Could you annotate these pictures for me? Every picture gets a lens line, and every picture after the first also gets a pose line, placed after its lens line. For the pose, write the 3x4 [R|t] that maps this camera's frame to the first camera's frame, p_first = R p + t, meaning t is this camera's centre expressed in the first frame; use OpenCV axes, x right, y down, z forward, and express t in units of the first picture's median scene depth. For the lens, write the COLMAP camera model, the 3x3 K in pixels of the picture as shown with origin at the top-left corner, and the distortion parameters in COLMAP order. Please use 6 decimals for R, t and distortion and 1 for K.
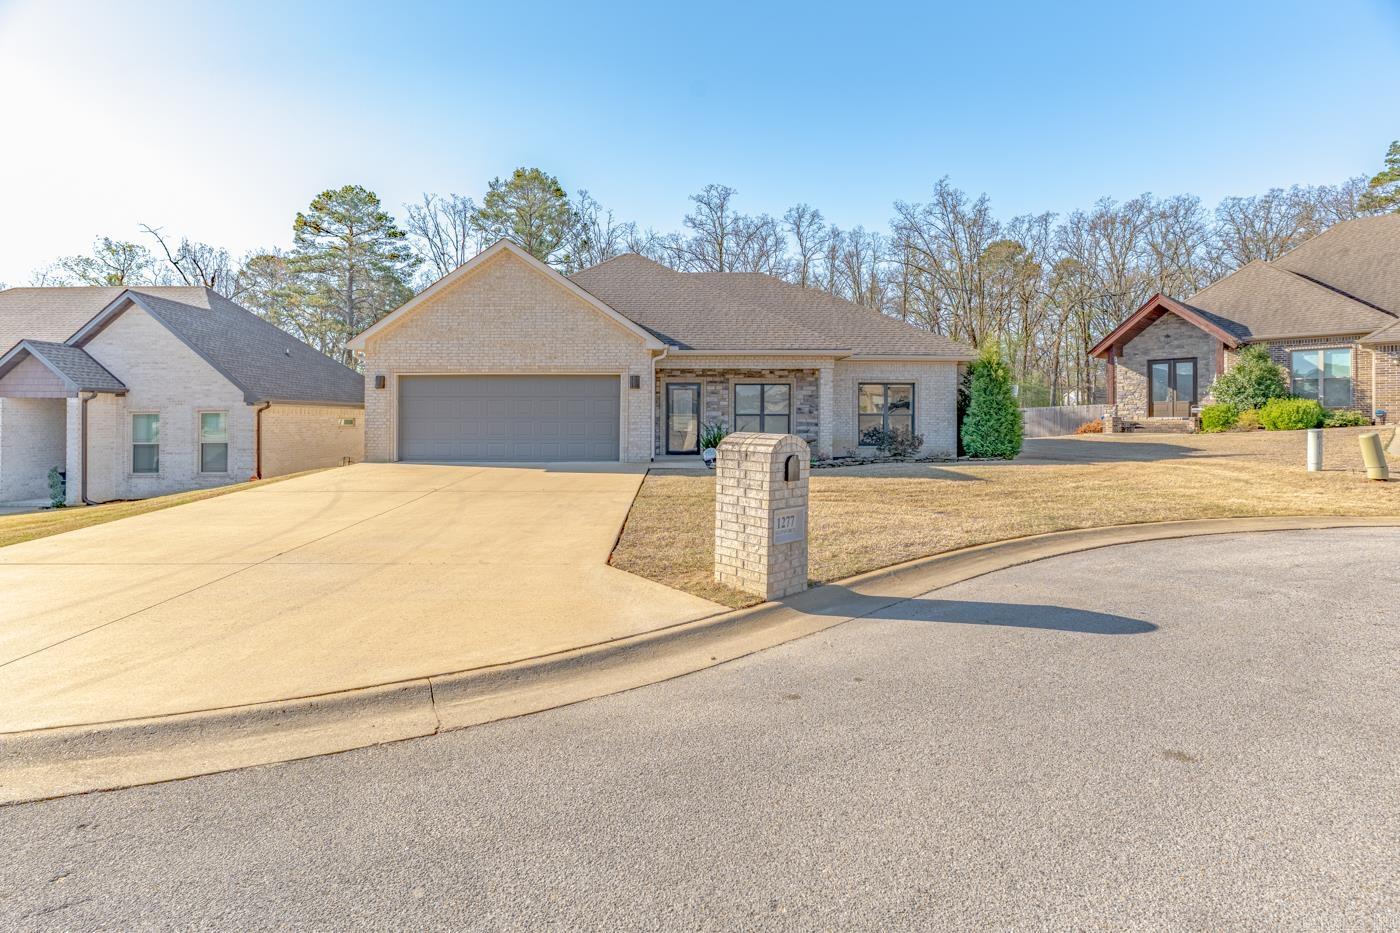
lens RADIAL K [[675.7, 0, 660.7], [0, 675.7, 420.3], [0, 0, 1]] dist [0.006158, -0.002629]
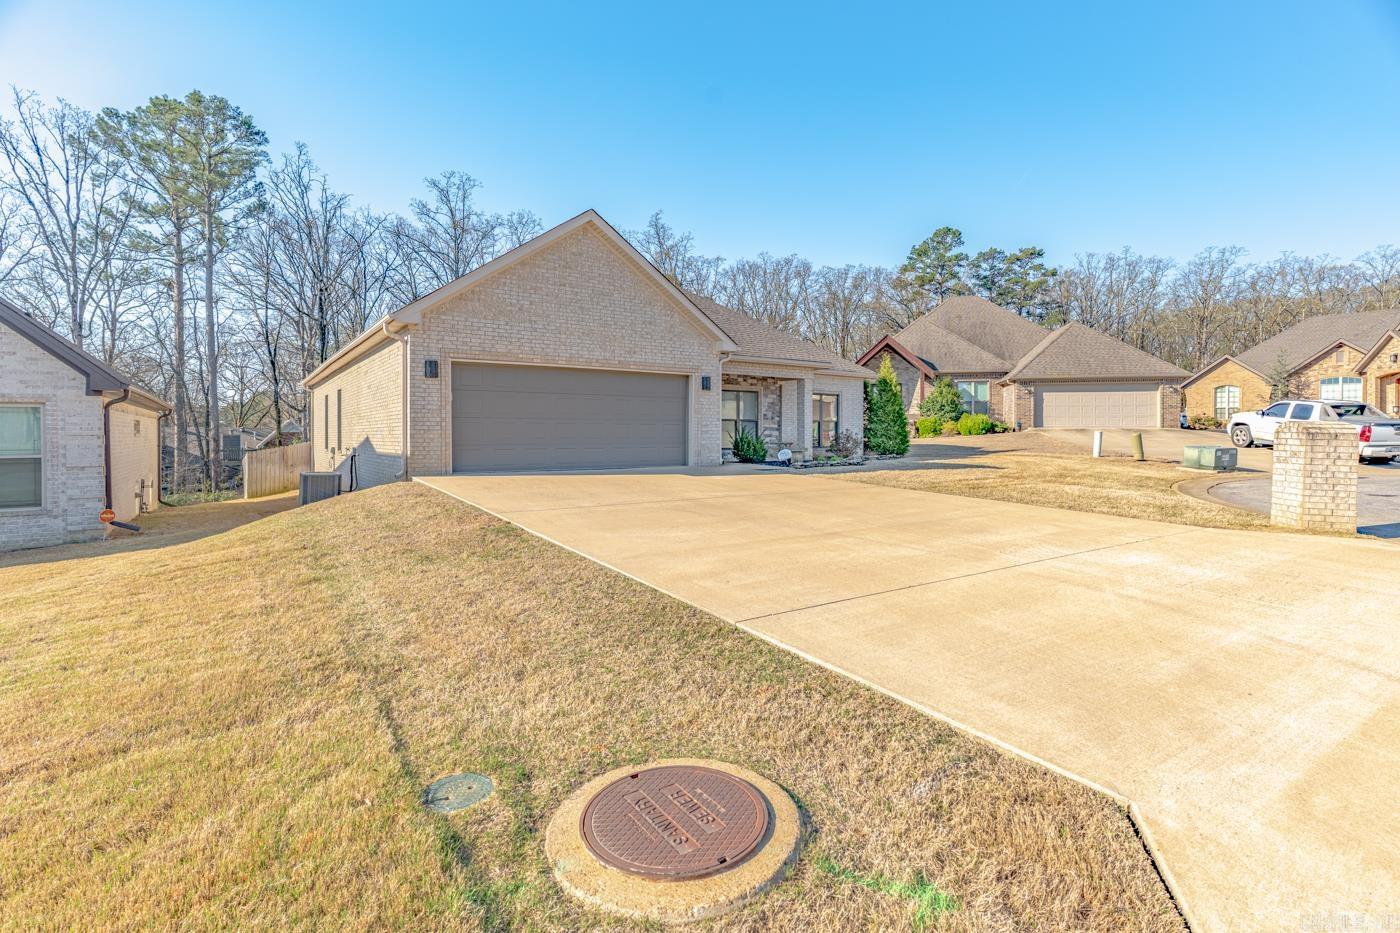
lens RADIAL K [[675.7, 0, 684.0], [0, 675.7, 449.0], [0, 0, 1]] dist [0.006158, -0.002629]
pose [[0.813193, -0.013769, 0.581831, -0.537116], [0.000798, 0.999746, 0.022545, 0.013629], [-0.581993, -0.017869, 0.812997, 0.187919]]
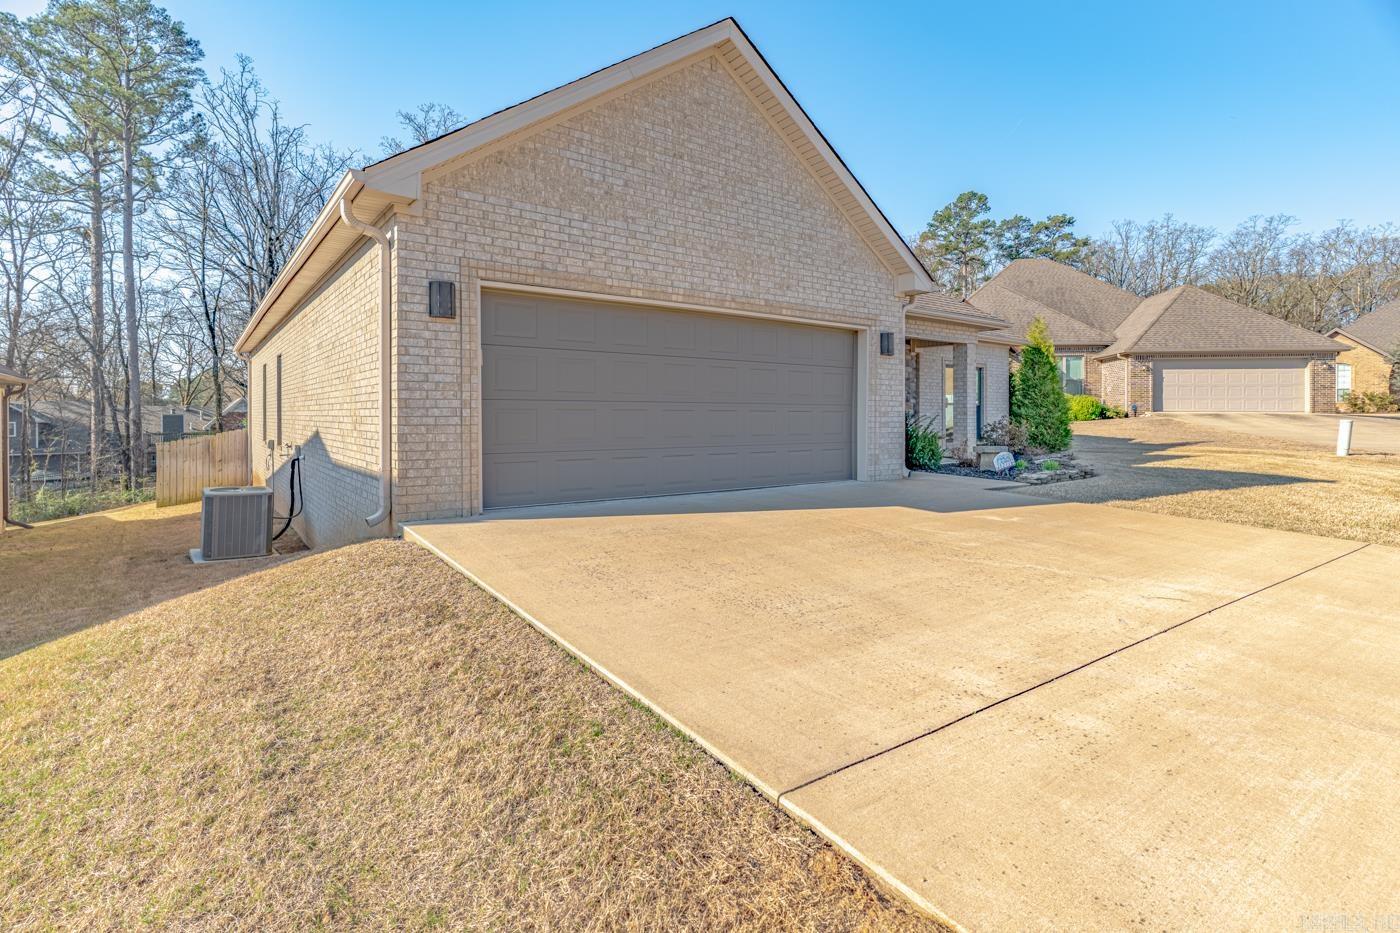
lens RADIAL K [[675.7, 0, 679.9], [0, 675.7, 433.7], [0, 0, 1]] dist [0.006158, -0.002629]
pose [[0.792260, -0.016552, 0.609960, -0.461014], [-0.002614, 0.999531, 0.030519, 0.003706], [-0.610178, -0.025773, 0.791845, 0.539401]]
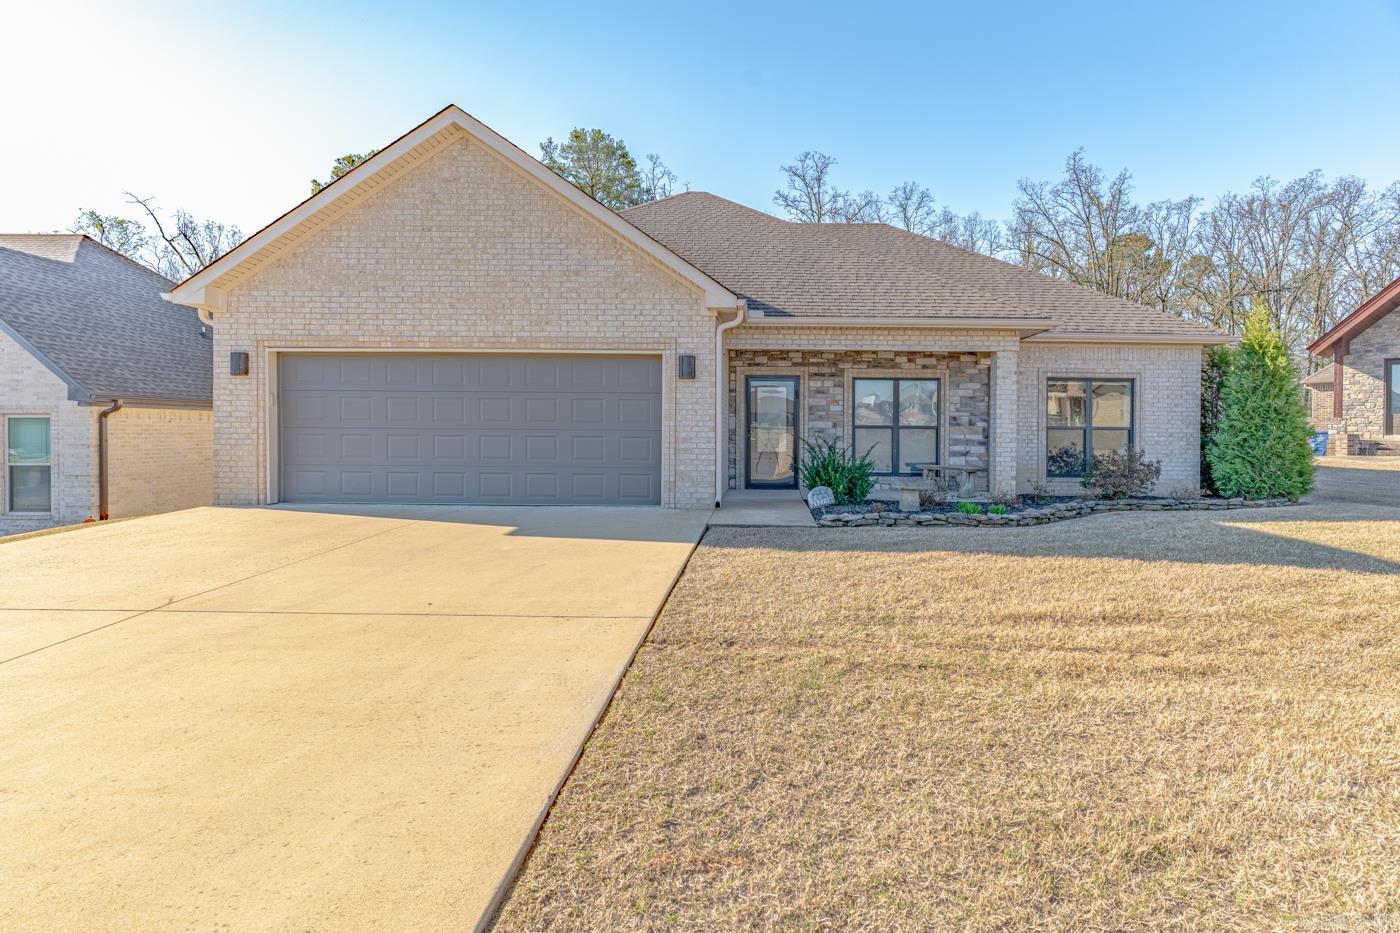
lens RADIAL K [[685.2, 0, 759.9], [0, 685.2, 454.7], [0, 0, 1]] dist [-0.002457, 0.002194]
pose [[0.999830, 0.007260, 0.016931, 0.011460], [-0.007832, 0.999392, 0.033981, -0.002864], [-0.016674, -0.034108, 0.999279, 0.355879]]
